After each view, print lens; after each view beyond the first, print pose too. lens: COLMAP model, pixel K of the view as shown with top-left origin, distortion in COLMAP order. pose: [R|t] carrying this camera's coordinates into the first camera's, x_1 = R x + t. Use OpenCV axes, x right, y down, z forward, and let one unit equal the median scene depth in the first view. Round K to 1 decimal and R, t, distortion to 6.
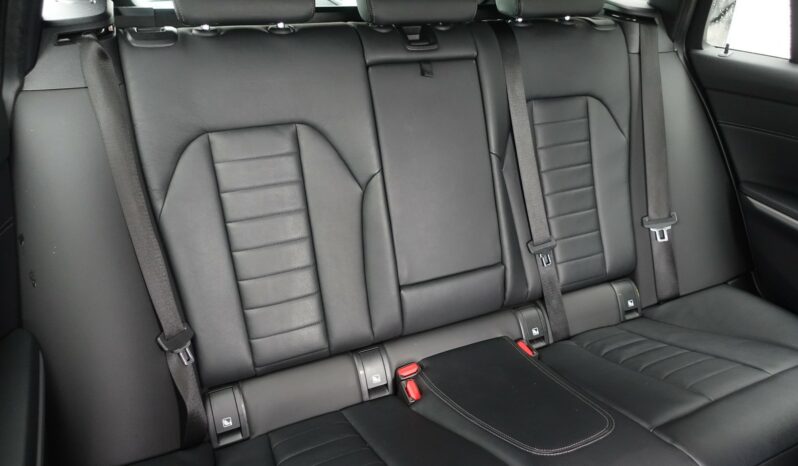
lens RADIAL K [[541.4, 0, 399.0], [0, 541.4, 233.0], [0, 0, 1]] dist [-0.007650, -0.000563]
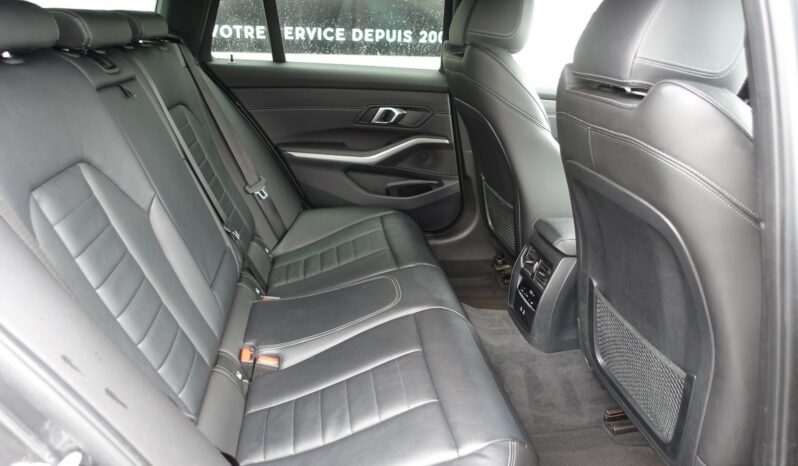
lens RADIAL K [[541.4, 0, 399.0], [0, 541.4, 233.0], [0, 0, 1]] dist [-0.007650, -0.000563]
pose [[0.274828, -0.341140, 0.898940, -0.686731], [0.391543, 0.893617, 0.219415, -0.072775], [-0.878159, 0.291672, 0.379162, 0.208254]]
